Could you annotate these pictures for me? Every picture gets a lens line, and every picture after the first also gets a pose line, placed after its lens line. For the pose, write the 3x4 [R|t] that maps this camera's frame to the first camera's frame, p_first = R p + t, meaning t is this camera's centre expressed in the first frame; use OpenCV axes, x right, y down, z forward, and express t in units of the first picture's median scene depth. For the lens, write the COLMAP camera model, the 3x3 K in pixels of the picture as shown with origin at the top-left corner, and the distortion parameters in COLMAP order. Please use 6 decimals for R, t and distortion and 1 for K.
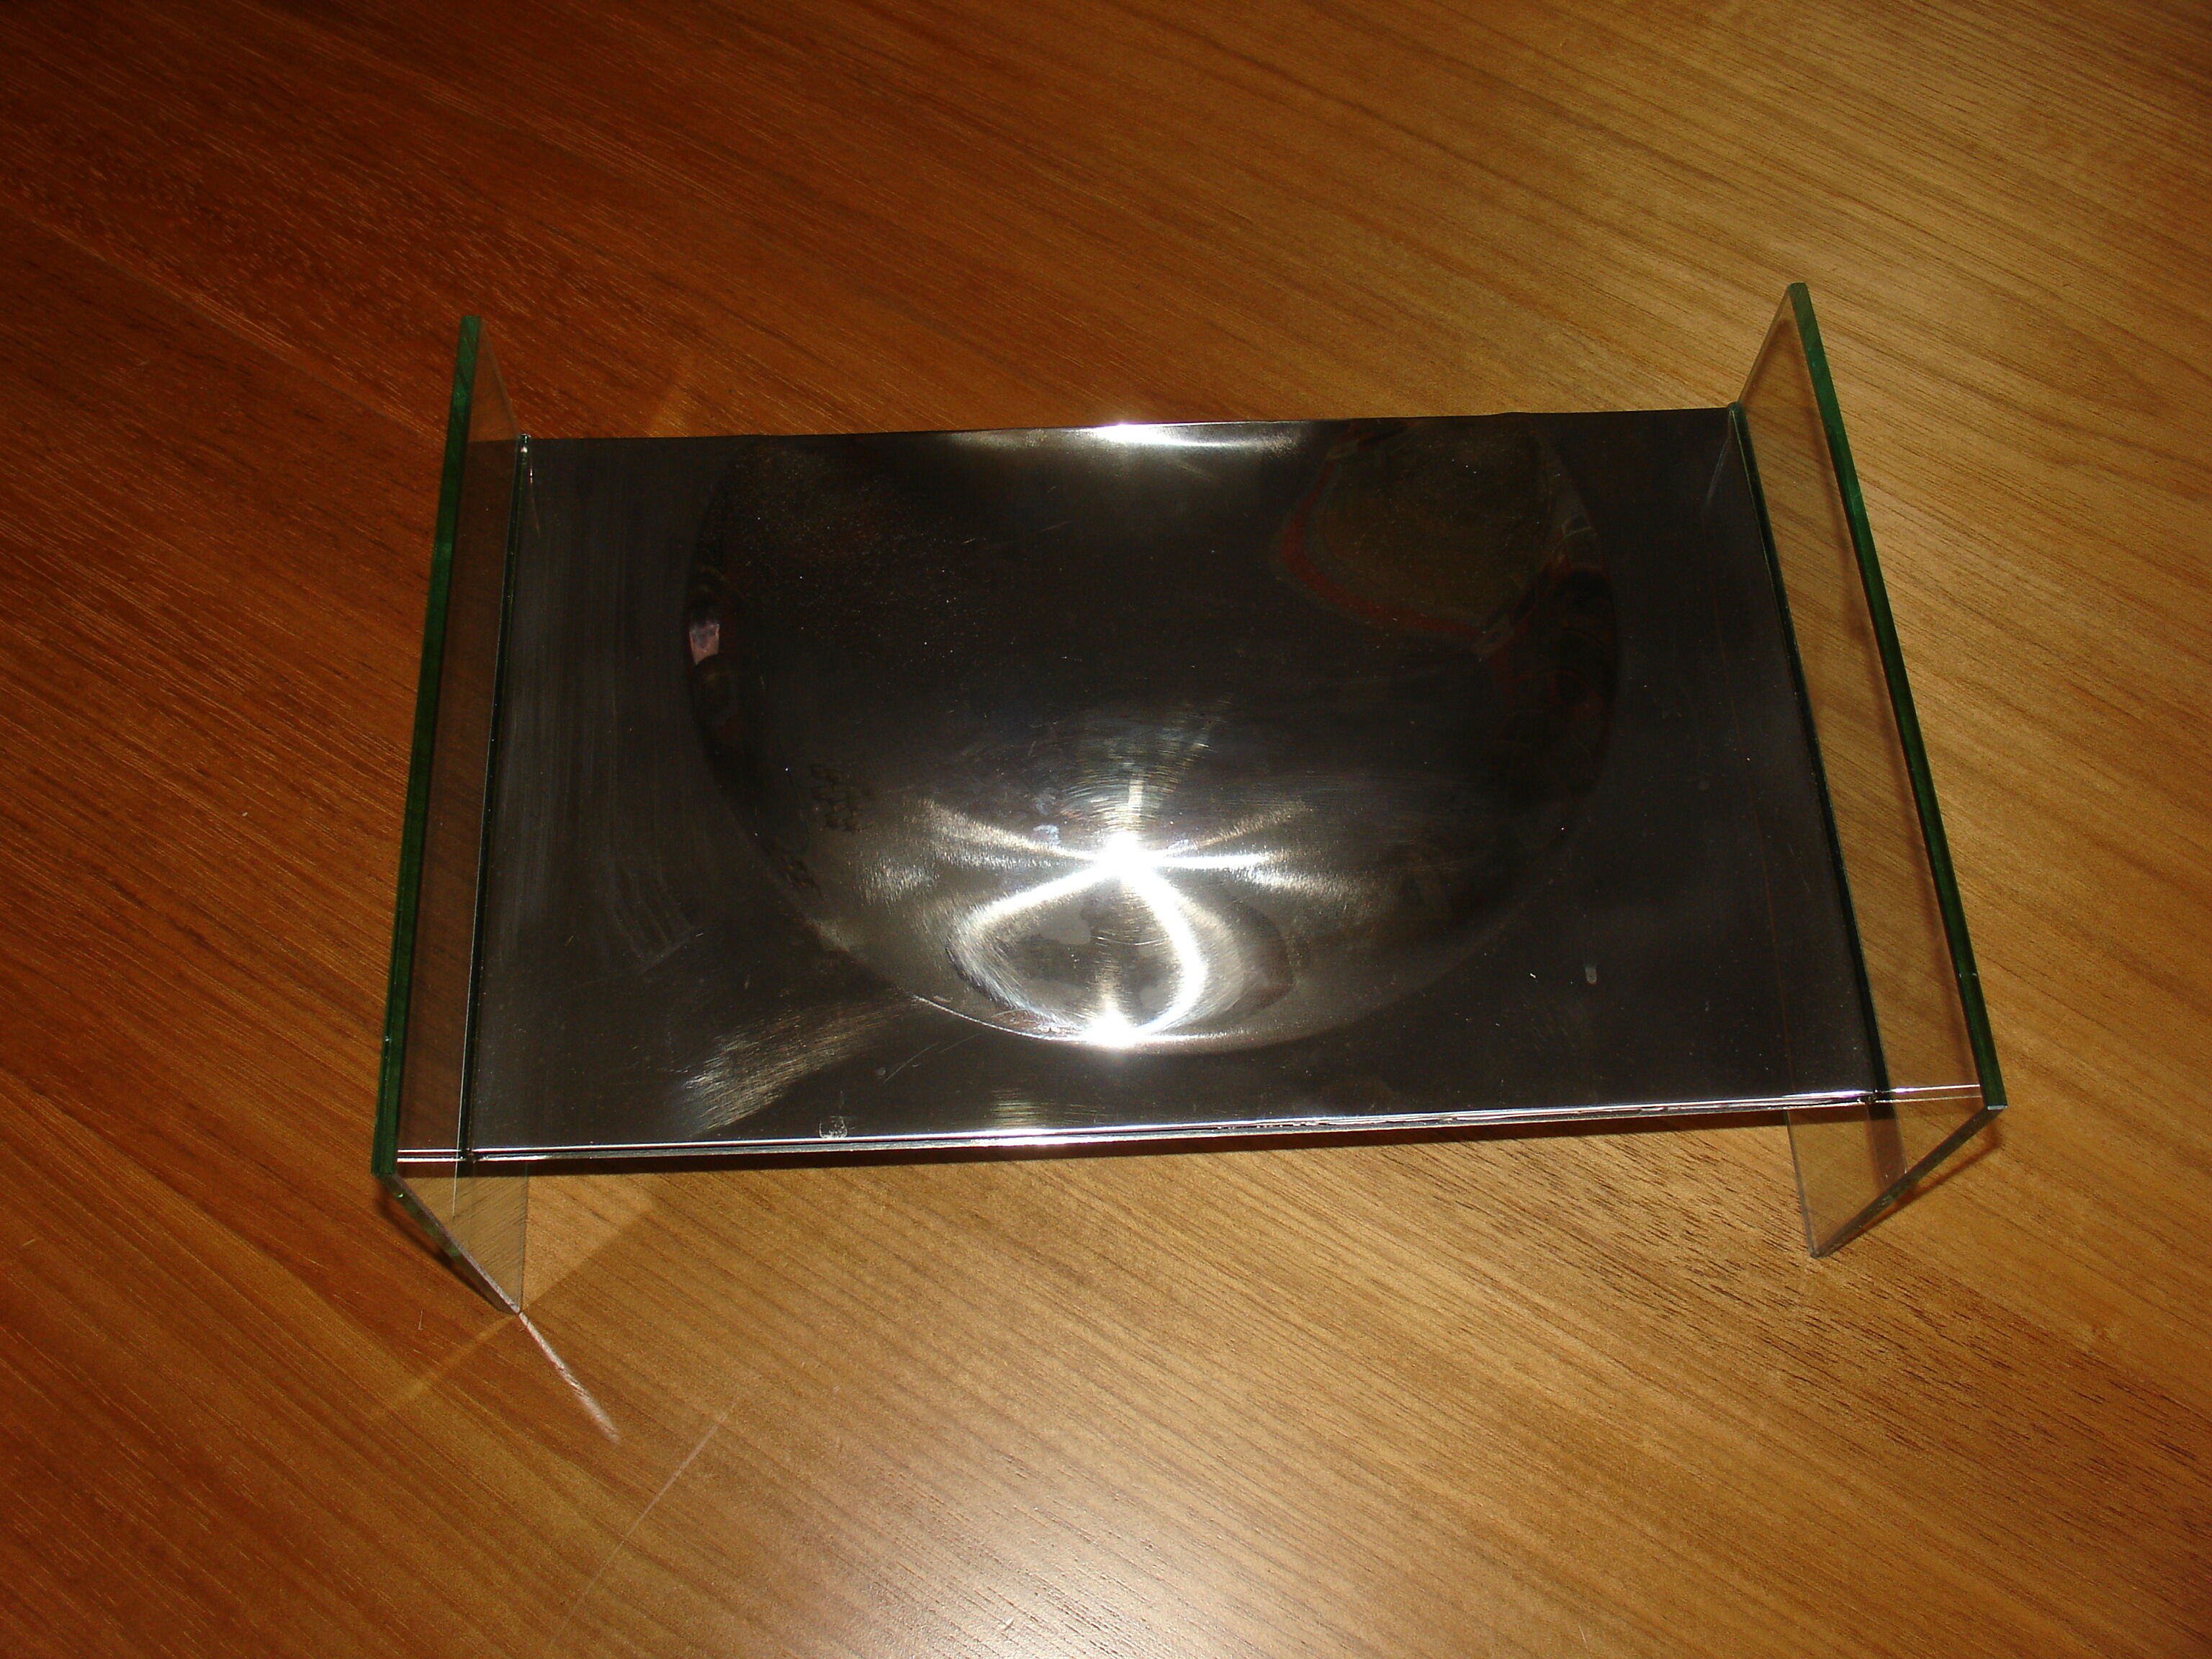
lens RADIAL K [[2186.4, 0, 1084.2], [0, 2186.4, 823.1], [0, 0, 1]] dist [-0.205141, 0.225684]
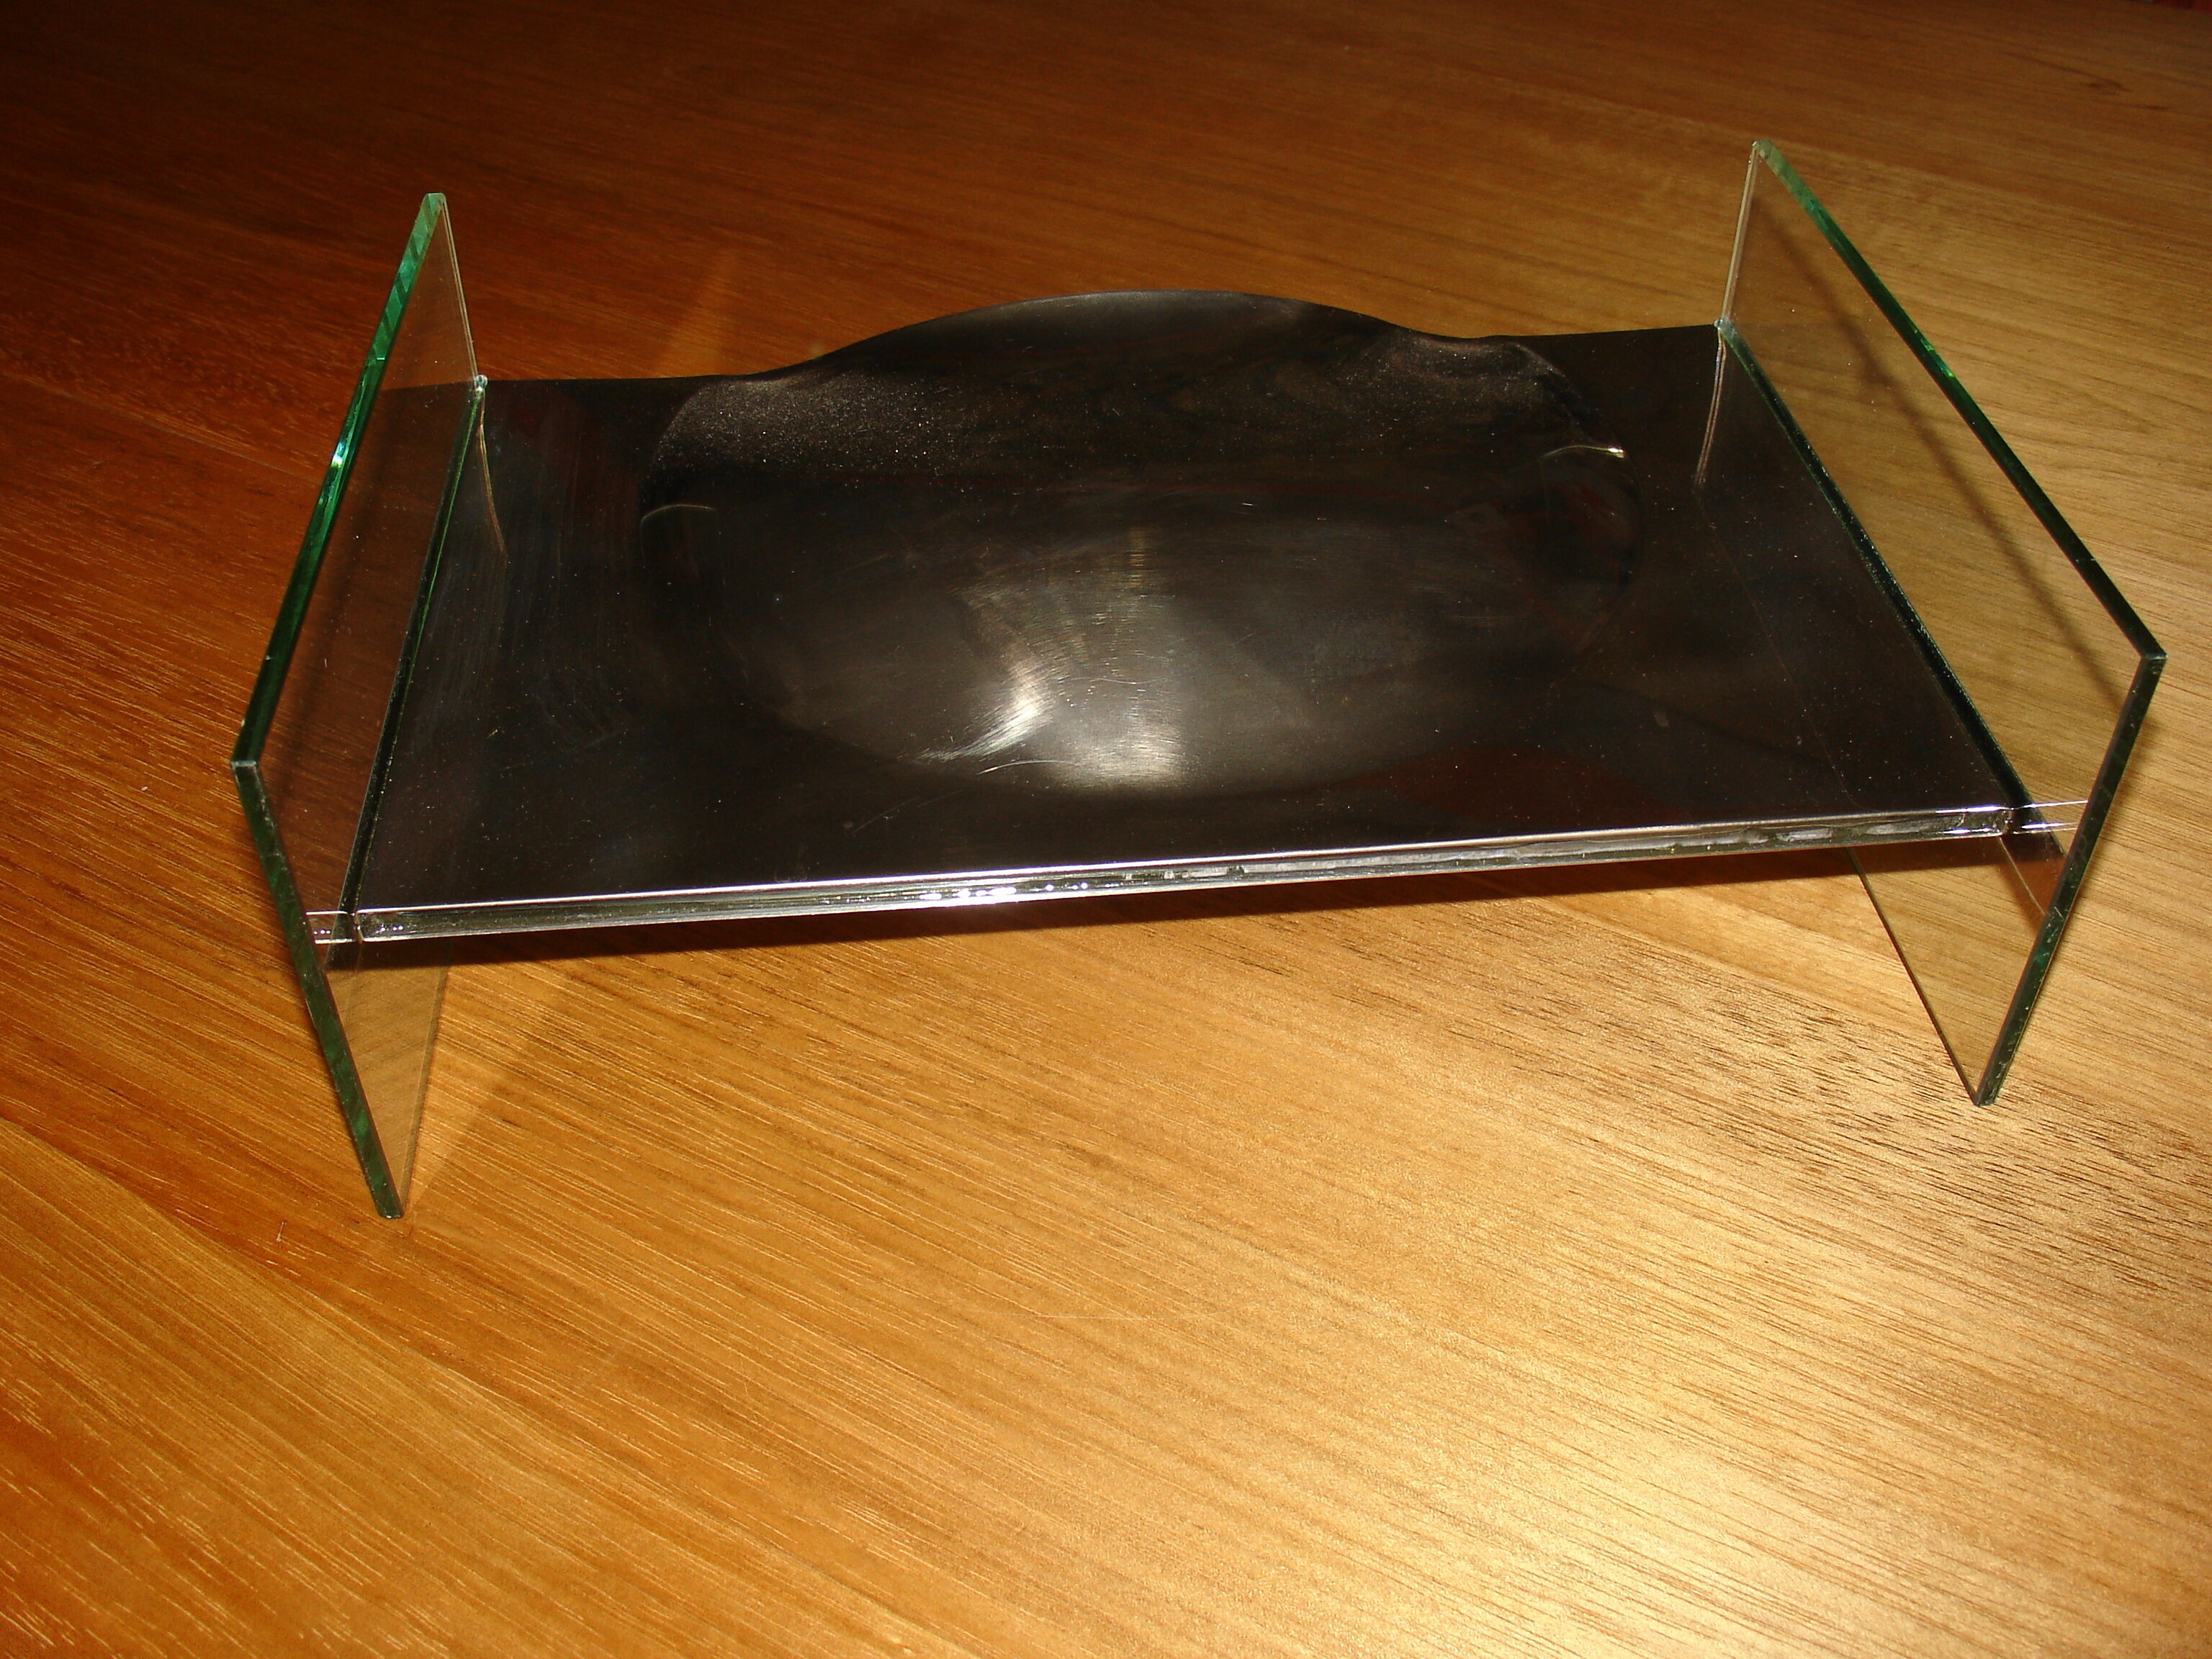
lens RADIAL K [[2186.4, 0, 1084.2], [0, 2186.4, 823.1], [0, 0, 1]] dist [-0.205141, 0.225684]
pose [[0.998964, -0.041926, 0.017713, -0.013856], [0.045514, 0.922399, -0.383546, 0.364732], [-0.000258, 0.383955, 0.923352, 0.176310]]
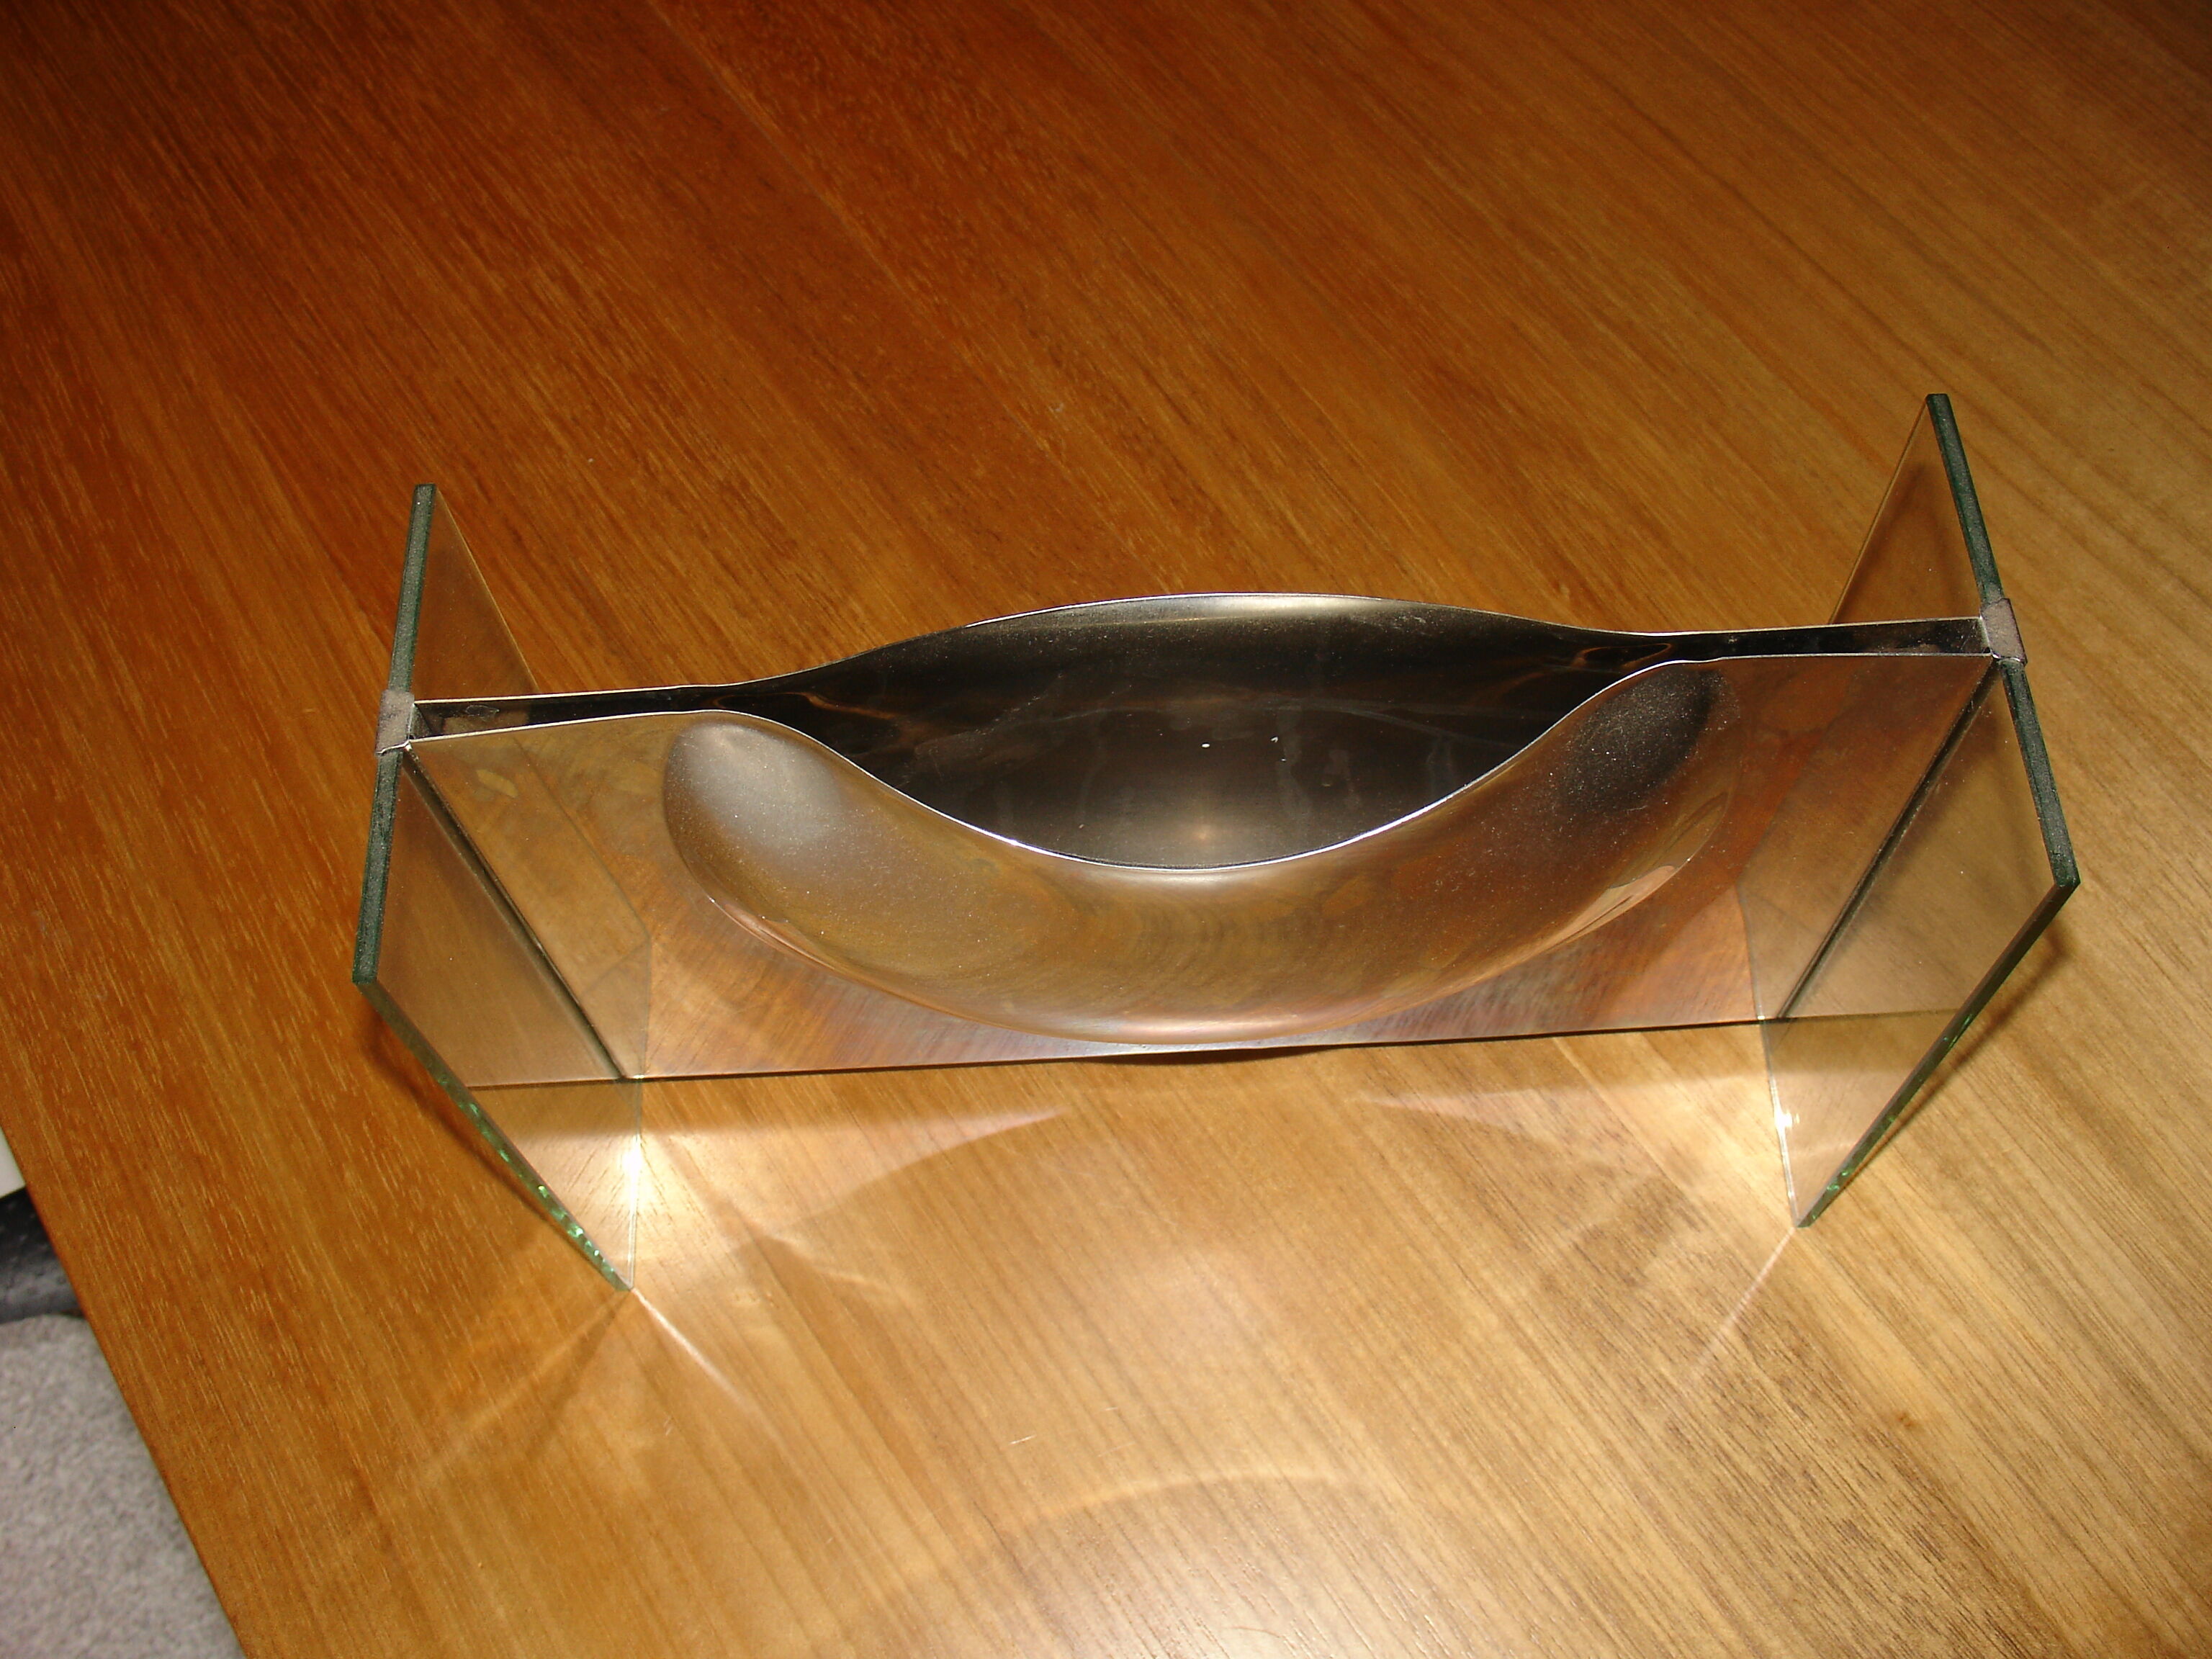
lens RADIAL K [[2186.4, 0, 1084.2], [0, 2186.4, 823.1], [0, 0, 1]] dist [-0.205141, 0.225684]
pose [[0.910253, 0.333160, -0.245852, 0.239533], [-0.338362, 0.940757, 0.022077, 0.068224], [0.238643, 0.063091, 0.969056, -0.126685]]
